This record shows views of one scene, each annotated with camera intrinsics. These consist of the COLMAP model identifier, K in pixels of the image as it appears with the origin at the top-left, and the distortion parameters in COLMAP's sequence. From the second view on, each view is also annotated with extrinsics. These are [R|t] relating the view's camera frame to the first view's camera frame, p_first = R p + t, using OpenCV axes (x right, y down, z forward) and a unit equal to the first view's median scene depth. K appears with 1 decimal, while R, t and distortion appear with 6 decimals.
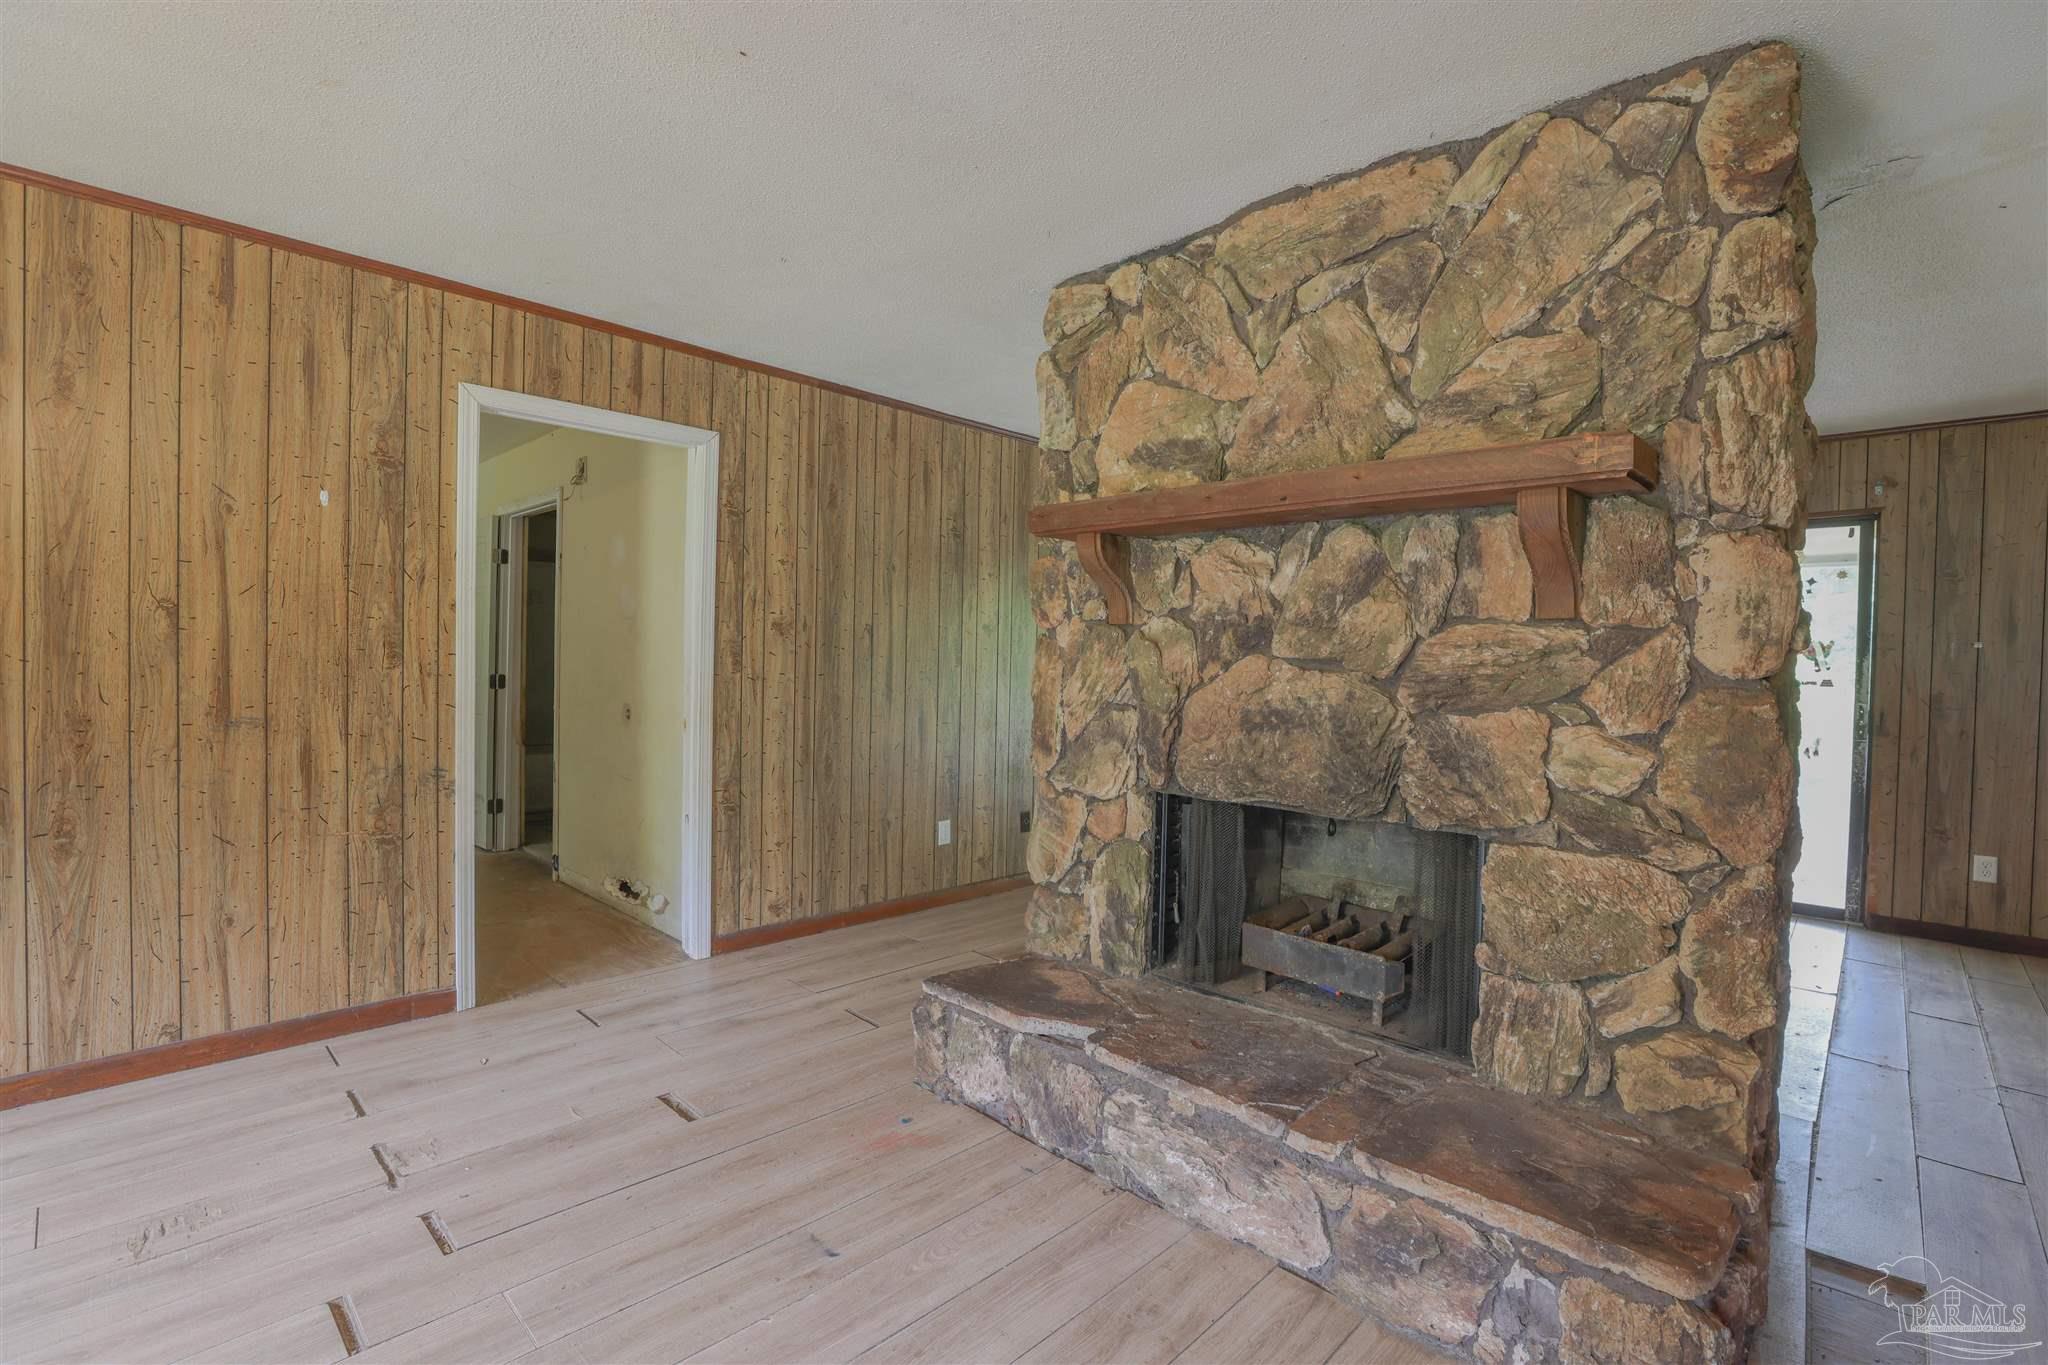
lens RADIAL K [[925.5, 0, 1026.9], [0, 925.5, 679.3], [0, 0, 1]] dist [-0.036798, 0.000369]
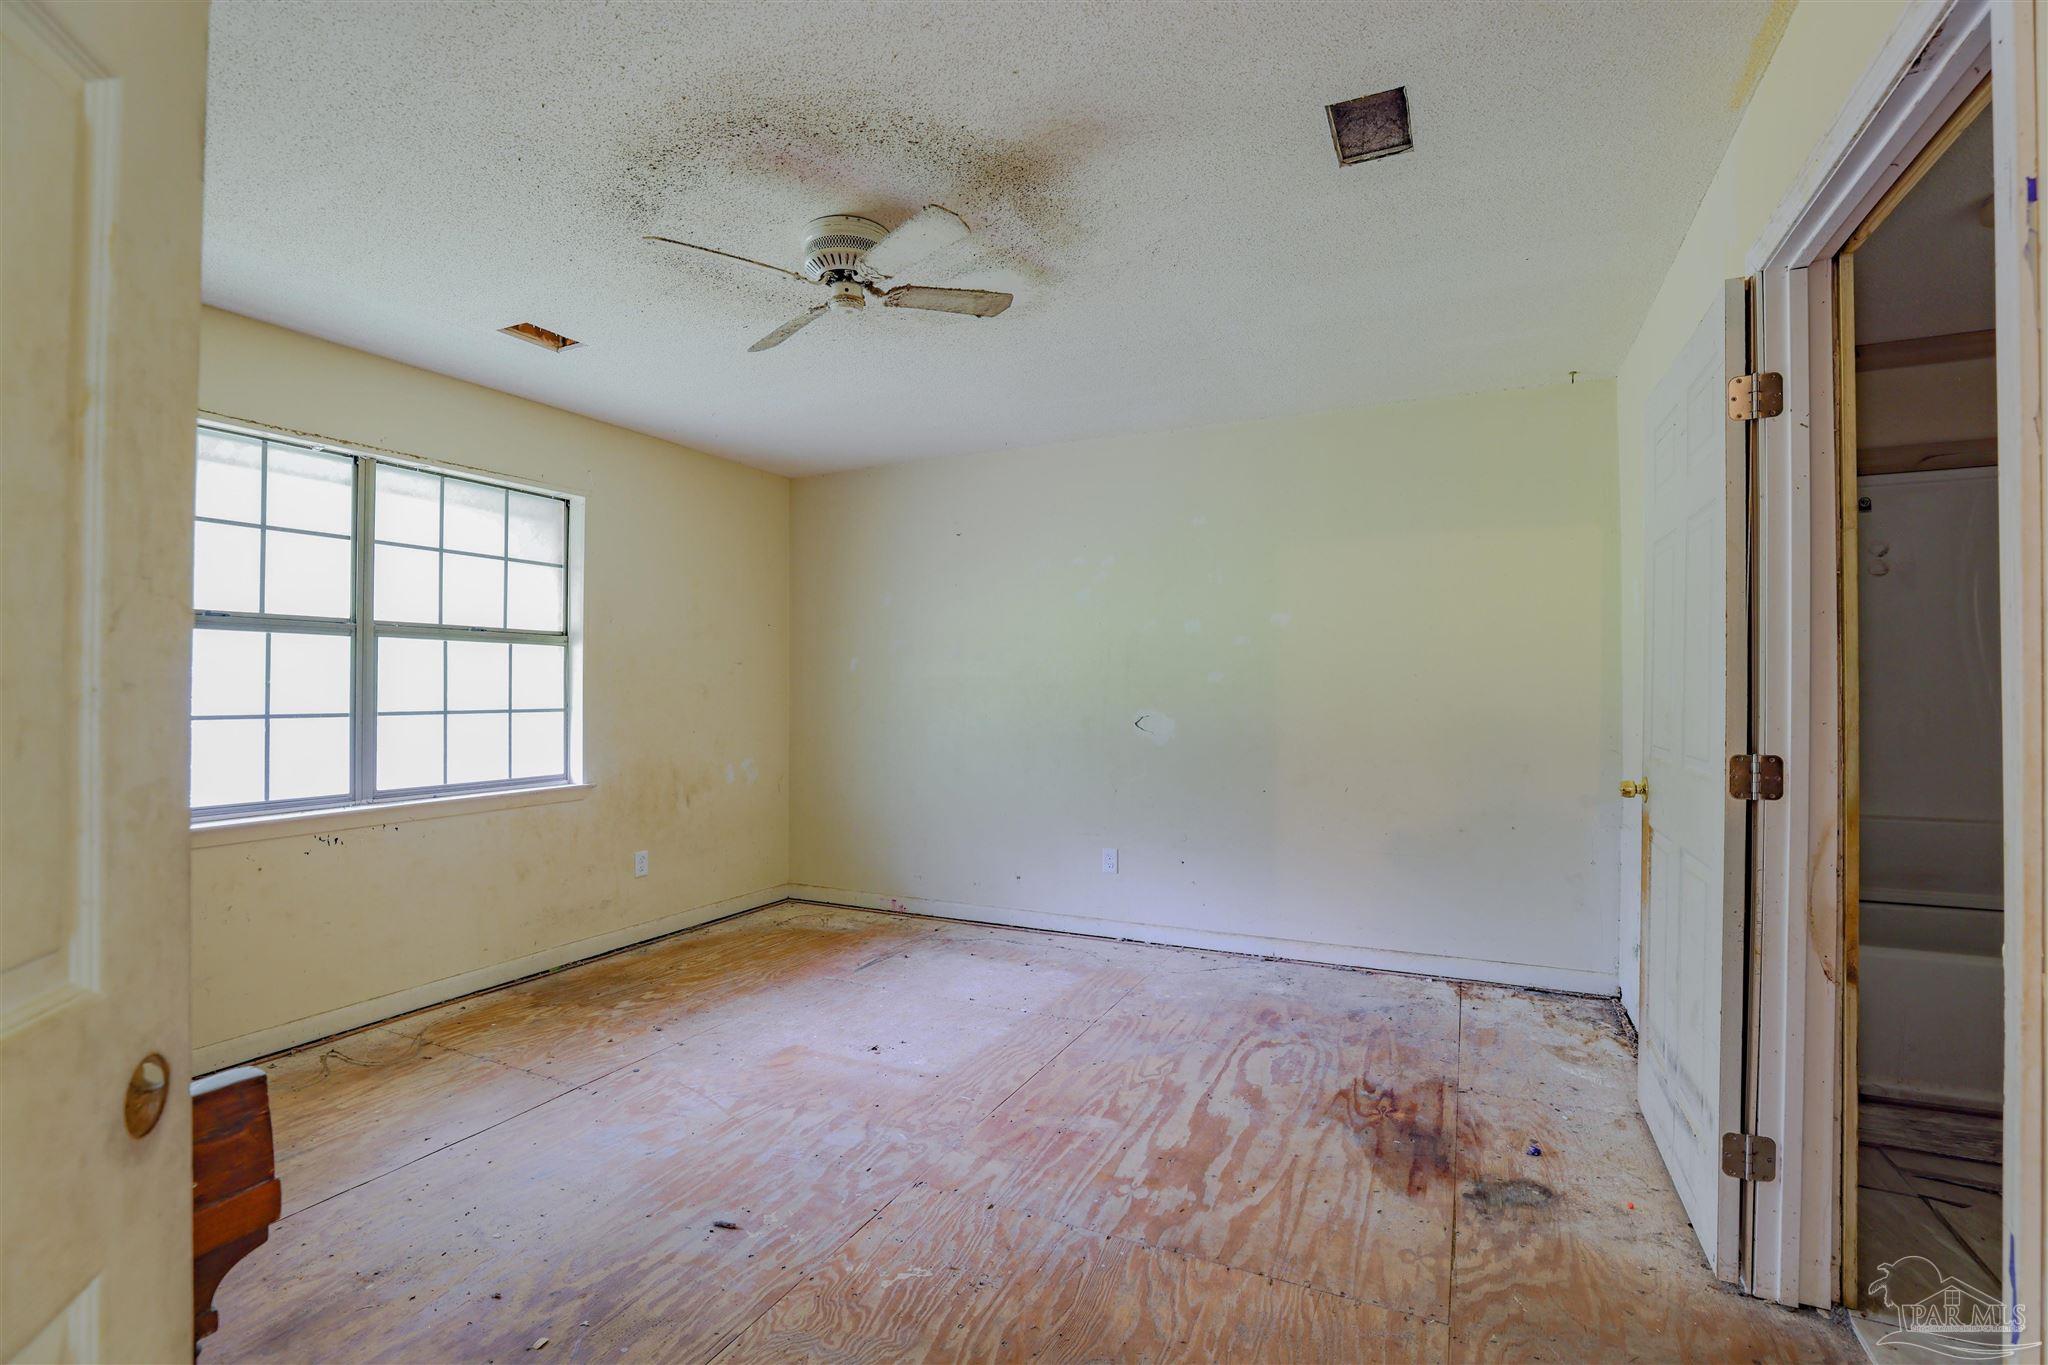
lens RADIAL K [[903.2, 0, 1024.0], [0, 903.2, 682.5], [0, 0, 1]] dist [-0.001108, -0.000036]
pose [[0.307722, -0.022943, -0.951200, -0.344616], [-0.016851, 0.999421, -0.029557, -0.018035], [0.951327, 0.025125, 0.307158, 0.639378]]
